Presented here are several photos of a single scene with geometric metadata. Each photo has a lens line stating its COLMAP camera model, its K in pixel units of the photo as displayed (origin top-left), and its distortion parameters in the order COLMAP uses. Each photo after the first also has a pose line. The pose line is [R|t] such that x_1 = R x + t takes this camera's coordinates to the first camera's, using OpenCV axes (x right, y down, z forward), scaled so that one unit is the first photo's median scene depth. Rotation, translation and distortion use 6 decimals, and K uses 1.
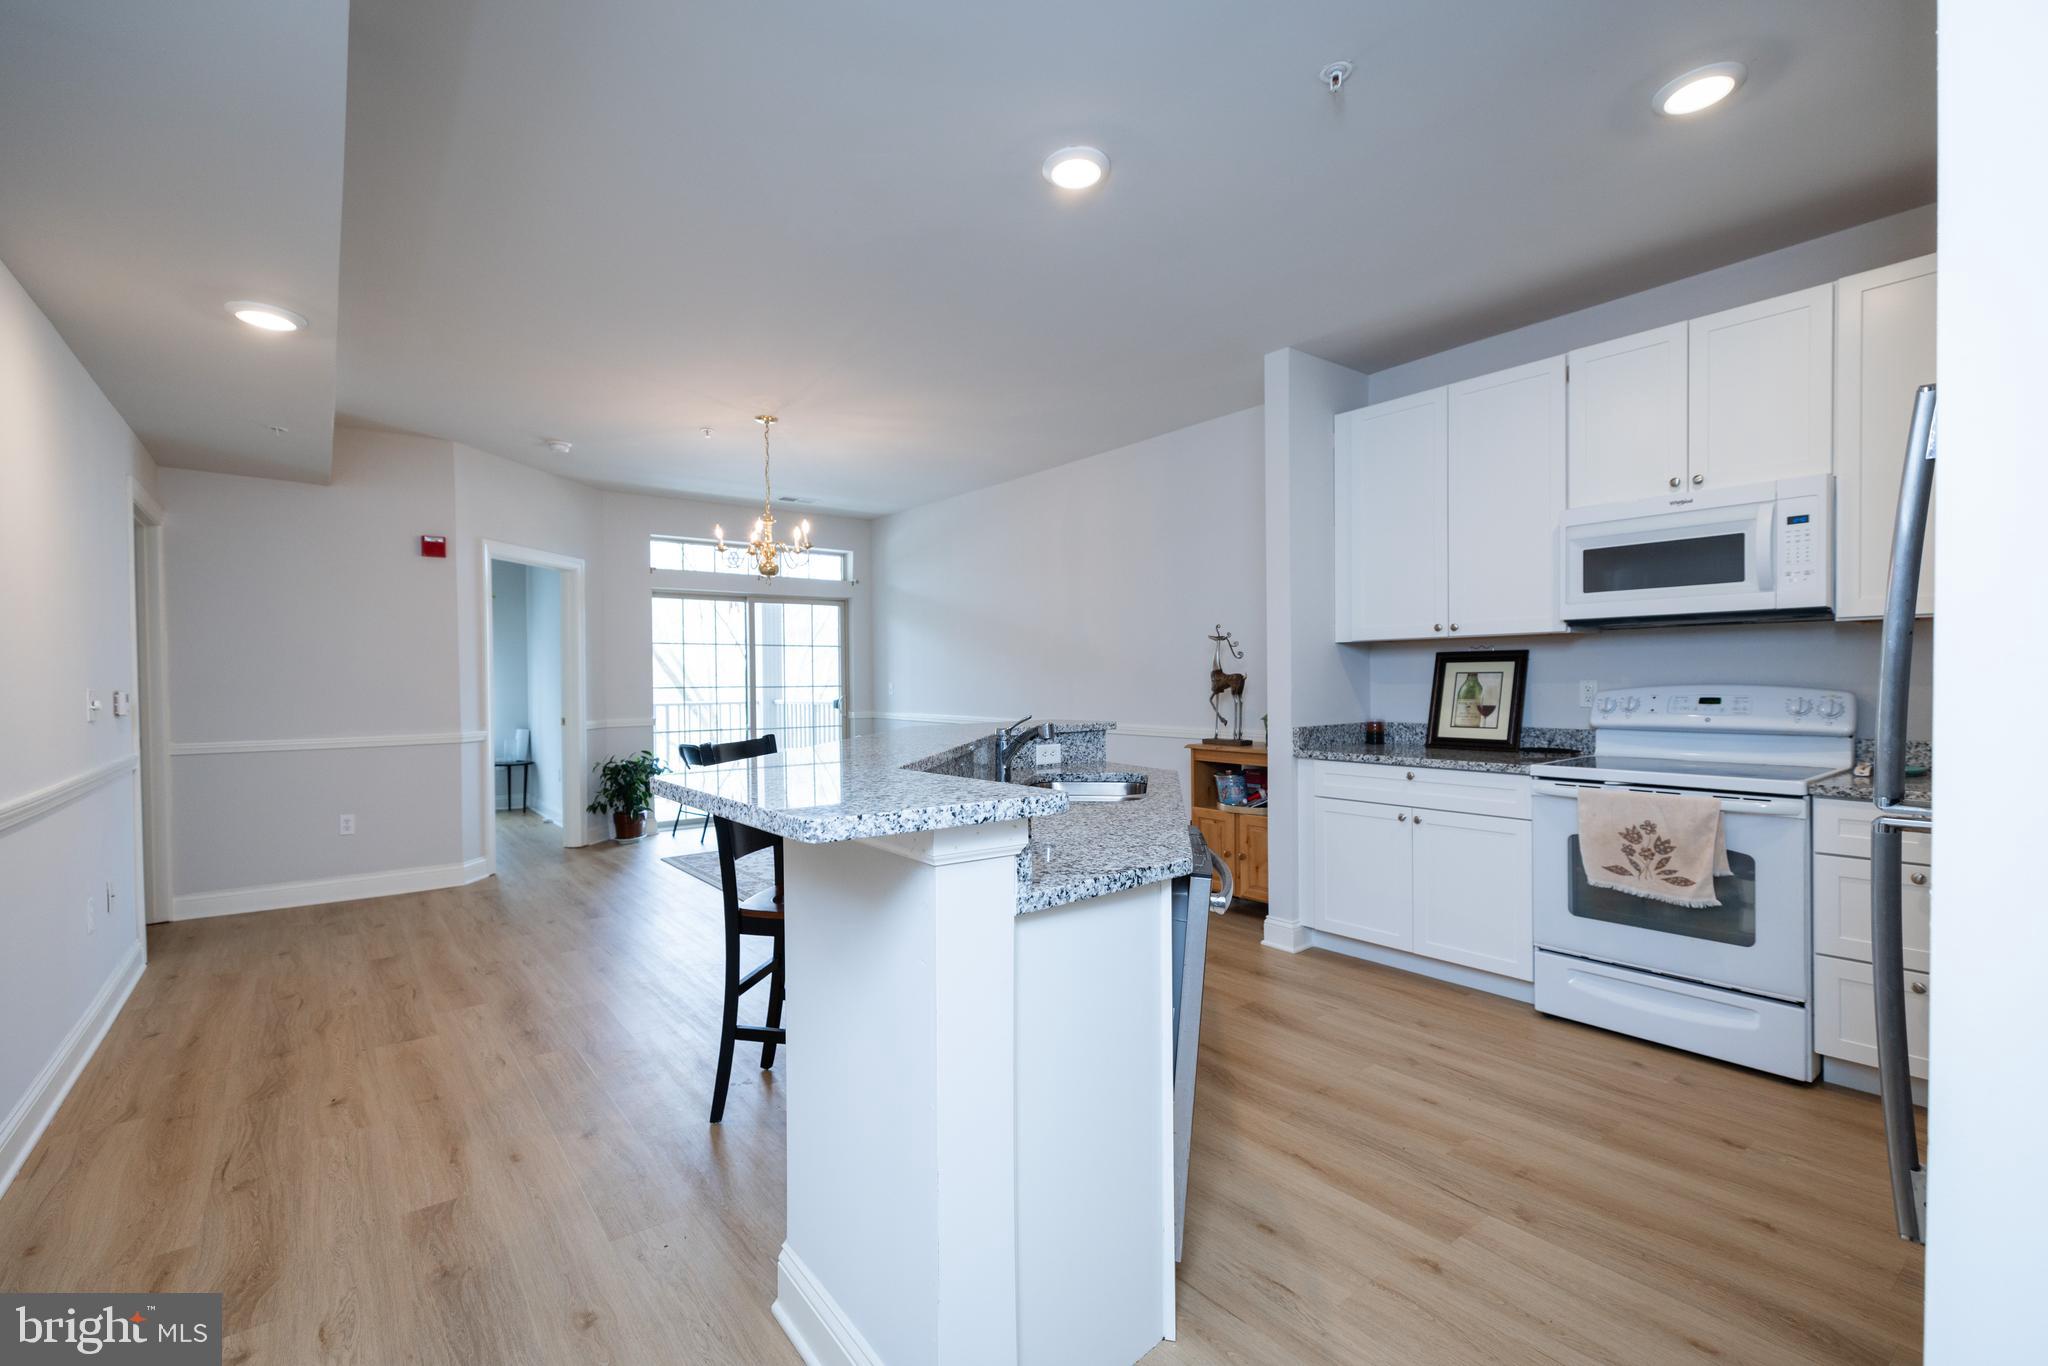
lens RADIAL K [[916.3, 0, 1011.3], [0, 916.3, 685.2], [0, 0, 1]] dist [0.007817, -0.000229]
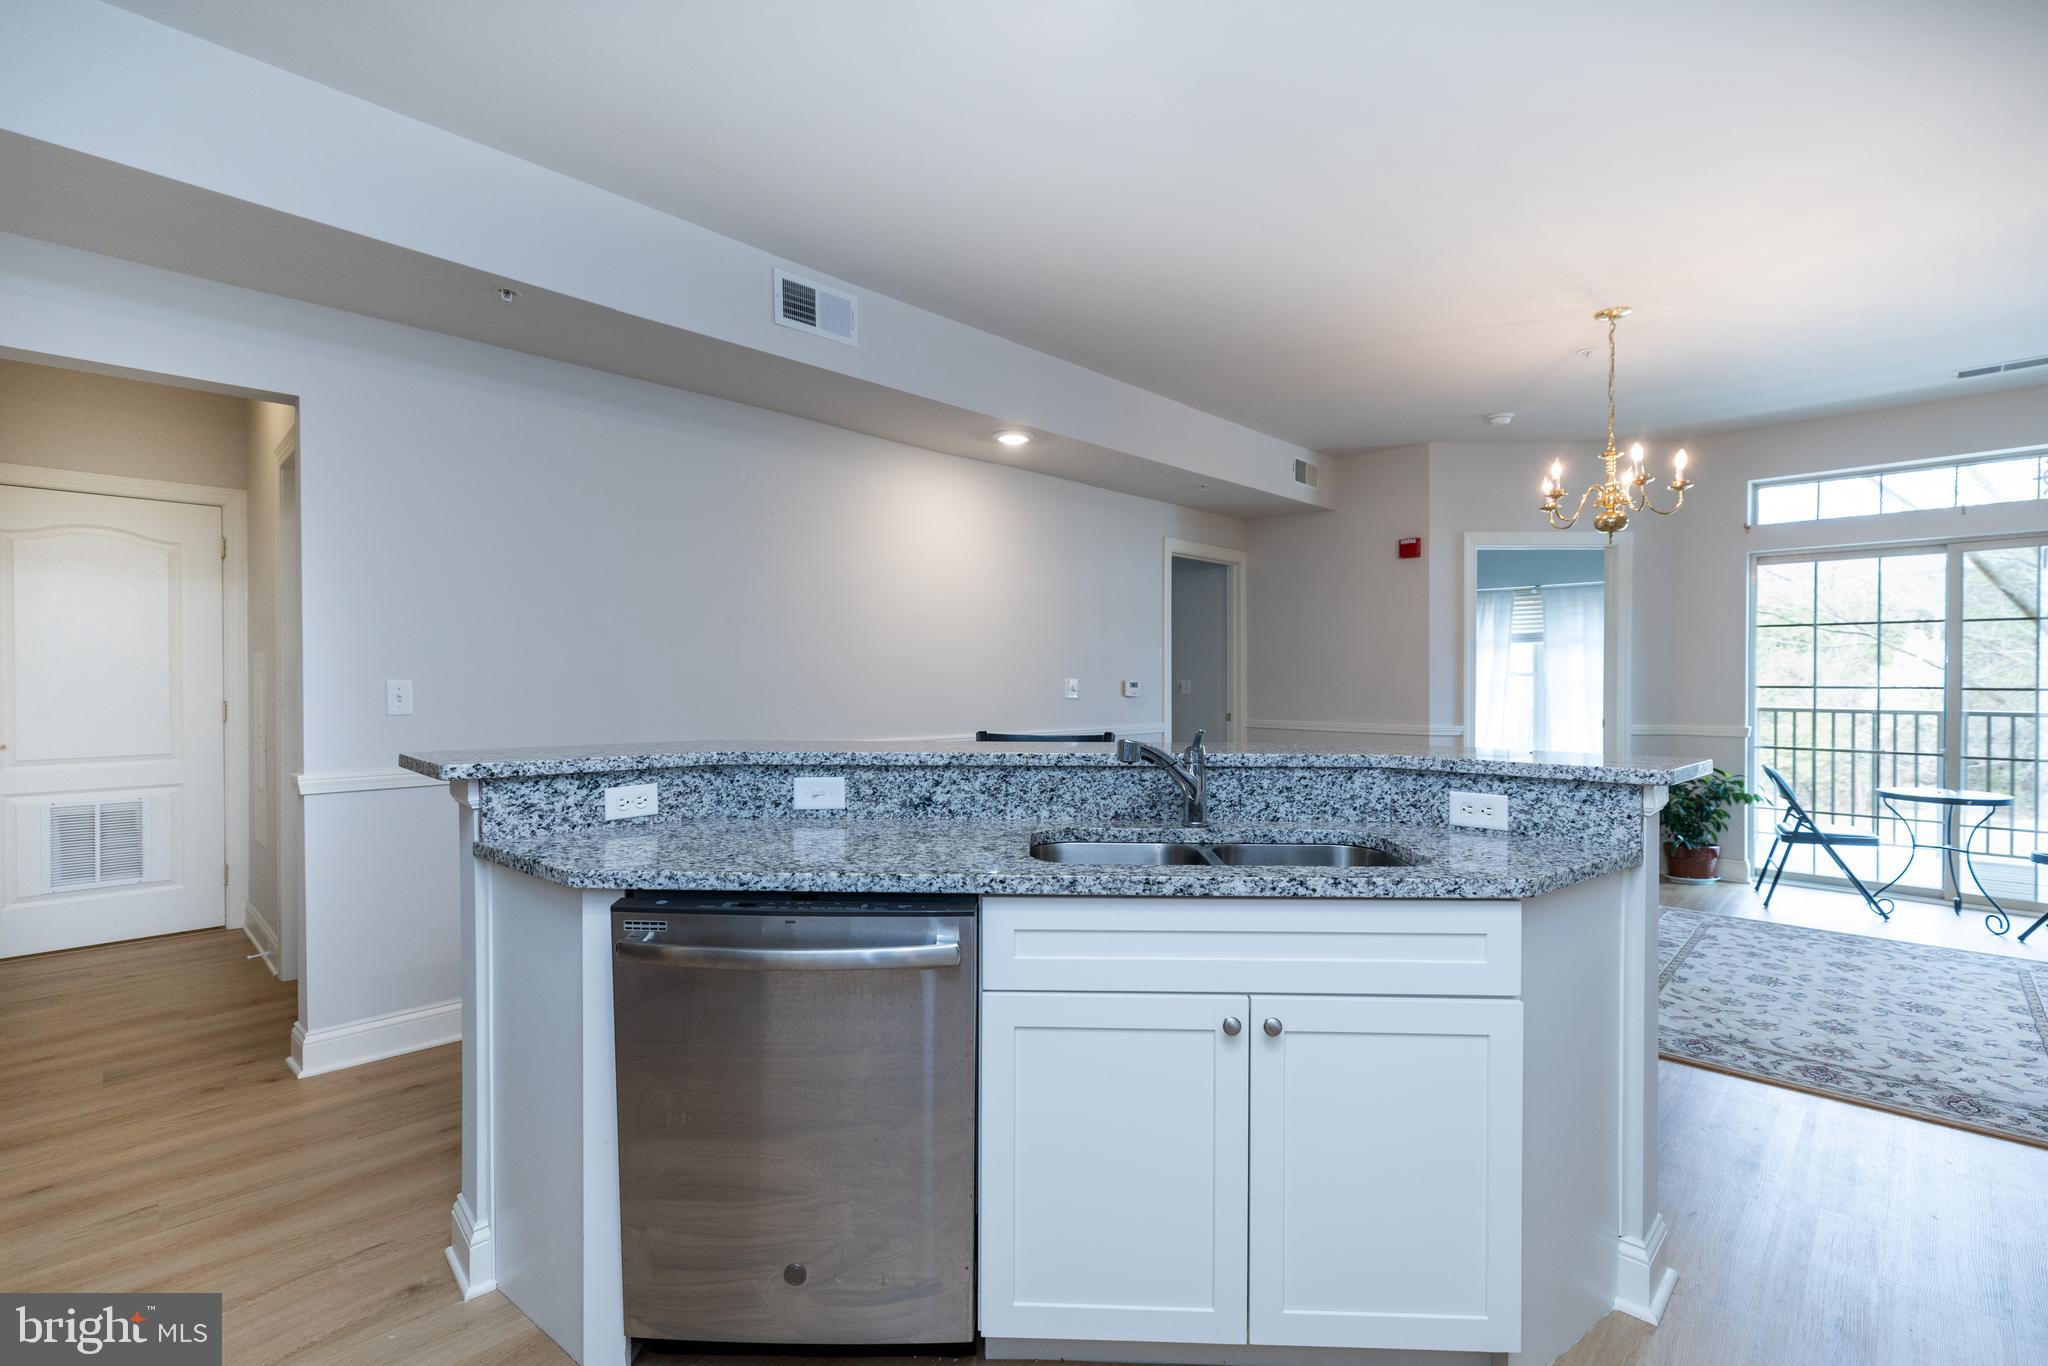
lens RADIAL K [[916.3, 0, 1016.7], [0, 916.3, 691.2], [0, 0, 1]] dist [0.007817, -0.000229]
pose [[0.145951, 0.024372, -0.988992, 0.478503], [-0.010441, 0.999679, 0.023095, -0.007833], [0.989237, 0.006955, 0.146158, 0.540972]]
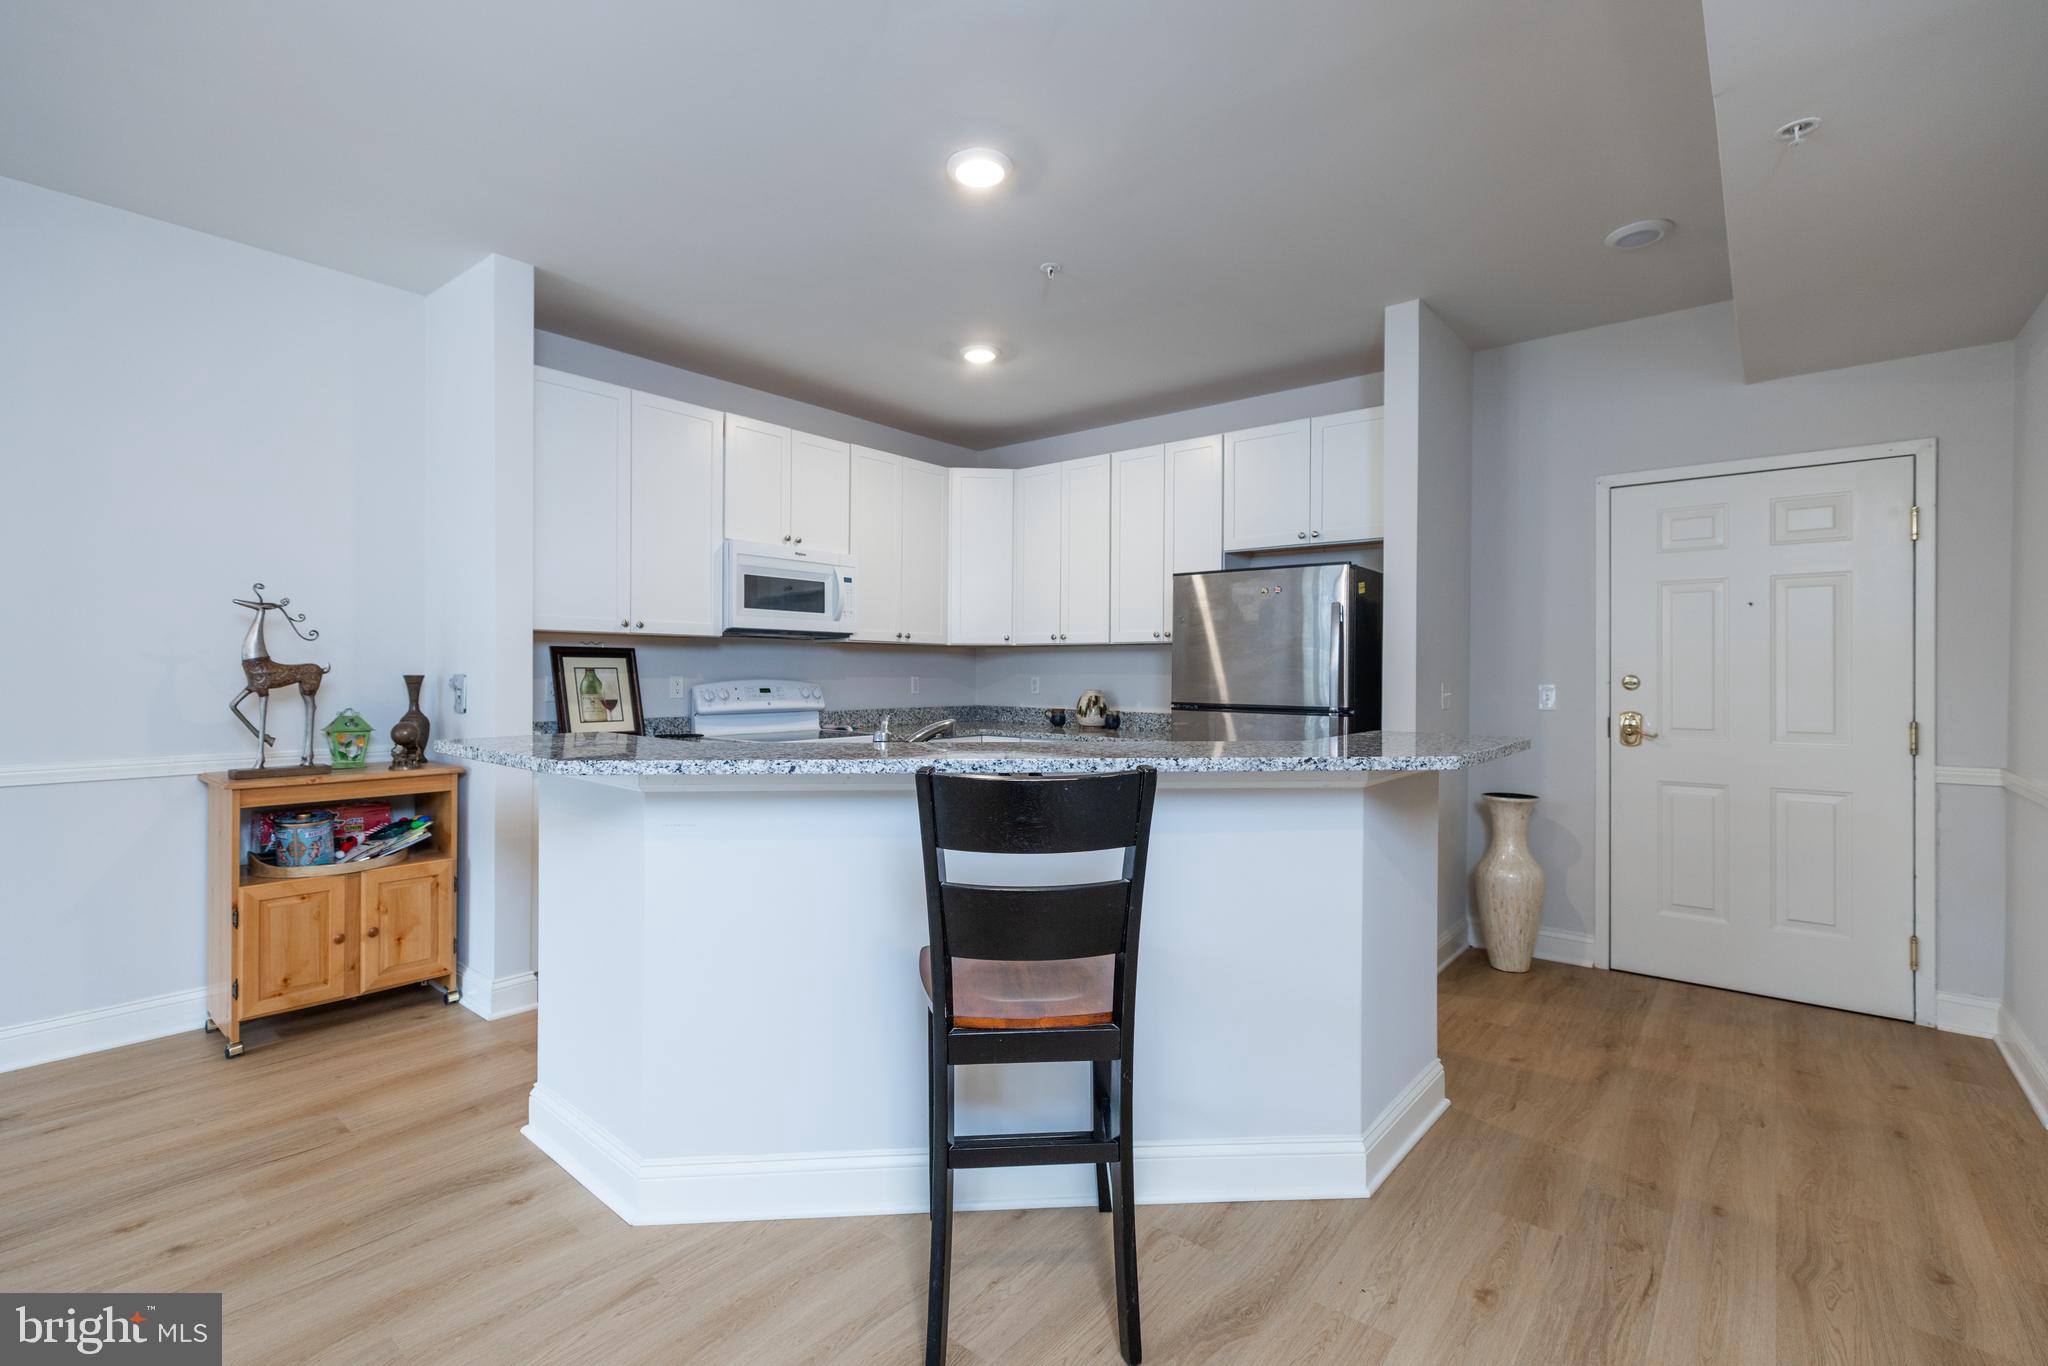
lens RADIAL K [[916.3, 0, 1019.8], [0, 916.3, 680.3], [0, 0, 1]] dist [0.007817, -0.000229]
pose [[-0.233410, -0.002014, 0.972376, -0.585683], [0.002678, 0.999993, 0.002714, -0.001514], [-0.972375, 0.003238, -0.233403, 0.762258]]
